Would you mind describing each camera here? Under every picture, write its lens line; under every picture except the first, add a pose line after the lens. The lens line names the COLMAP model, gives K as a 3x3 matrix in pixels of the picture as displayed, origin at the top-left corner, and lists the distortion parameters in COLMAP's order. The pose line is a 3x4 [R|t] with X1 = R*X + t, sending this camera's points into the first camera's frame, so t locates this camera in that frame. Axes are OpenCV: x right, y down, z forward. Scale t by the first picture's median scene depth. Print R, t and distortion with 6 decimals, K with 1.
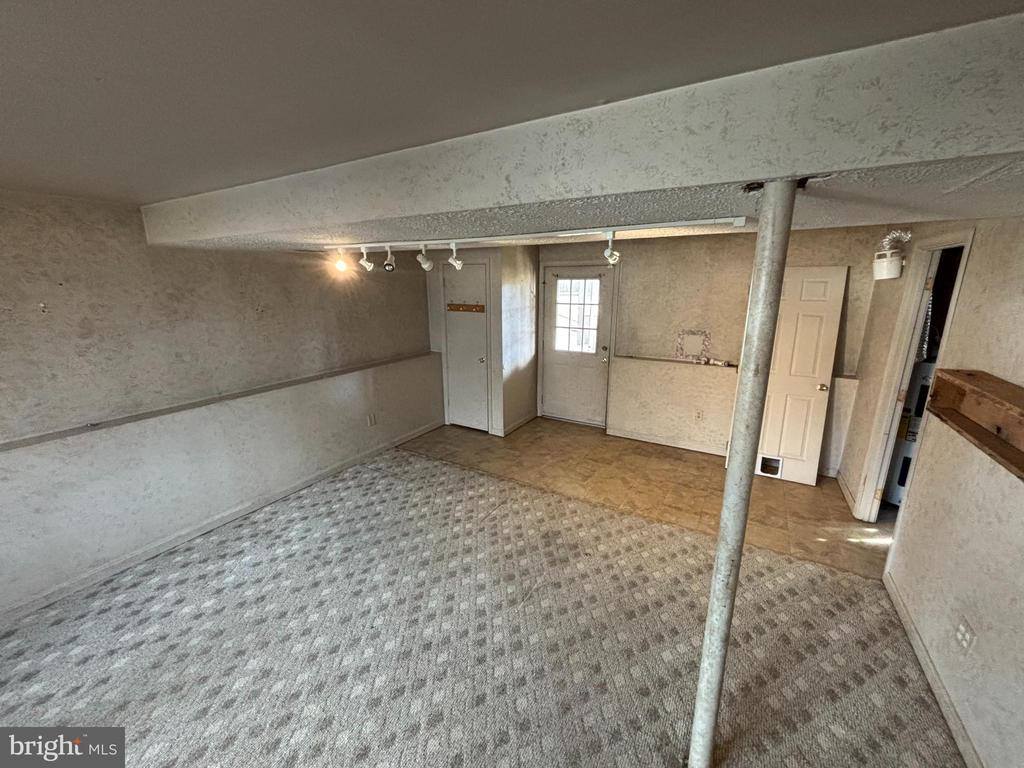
lens RADIAL K [[411.1, 0, 512.5], [0, 411.1, 380.9], [0, 0, 1]] dist [-0.000920, -0.002001]
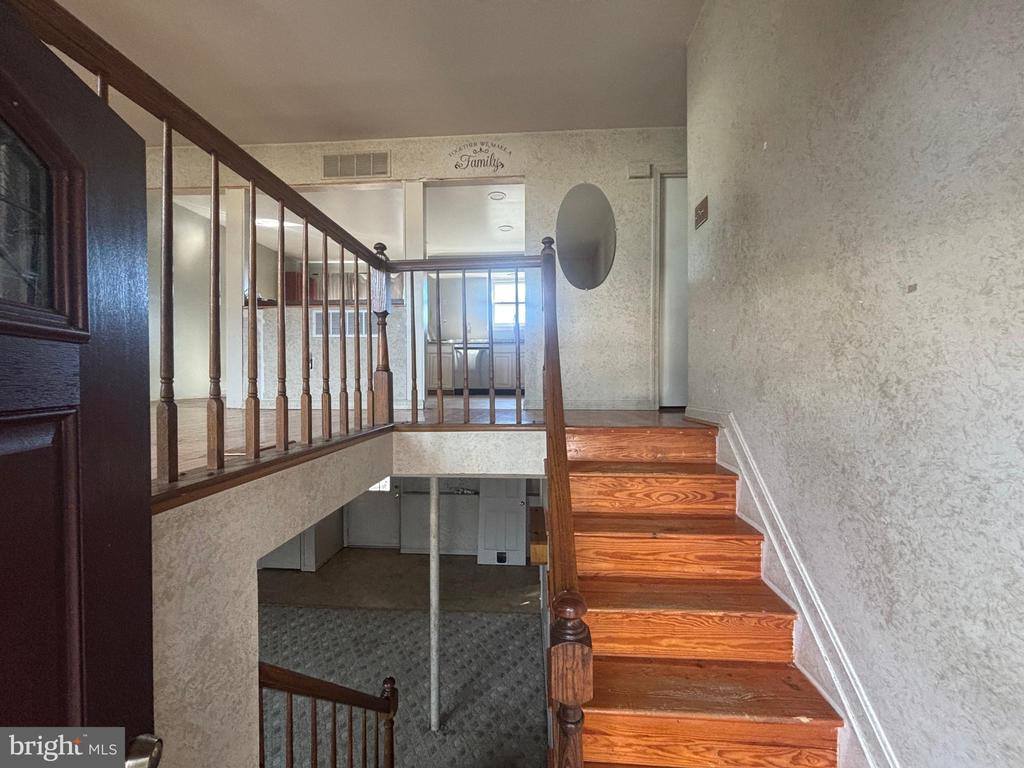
lens RADIAL K [[411.1, 0, 508.9], [0, 411.1, 380.7], [0, 0, 1]] dist [-0.000920, -0.002001]
pose [[0.896350, -0.000611, 0.443346, -0.075230], [0.106874, 0.970807, -0.214738, -0.147868], [-0.430272, 0.239863, 0.870248, -0.727992]]
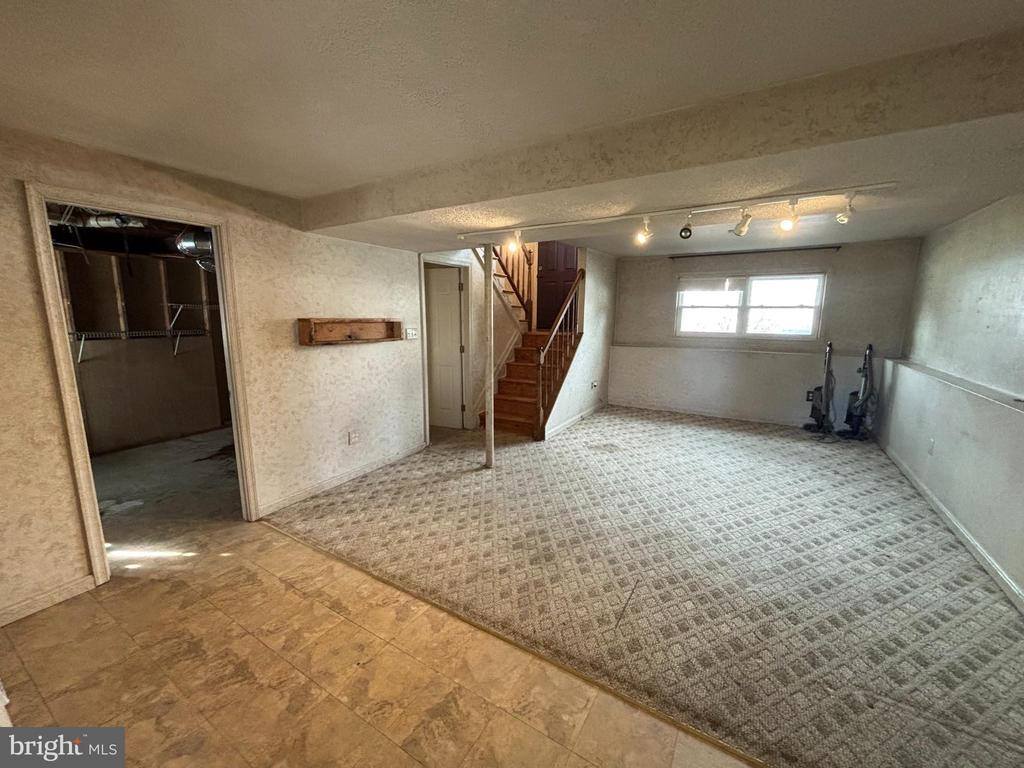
lens RADIAL K [[411.1, 0, 510.2], [0, 411.1, 383.1], [0, 0, 1]] dist [-0.000920, -0.002001]
pose [[-0.999809, -0.001315, 0.019499, 0.137174], [0.006569, 0.917070, 0.398672, -0.266128], [-0.018406, 0.398723, -0.916886, 1.561862]]
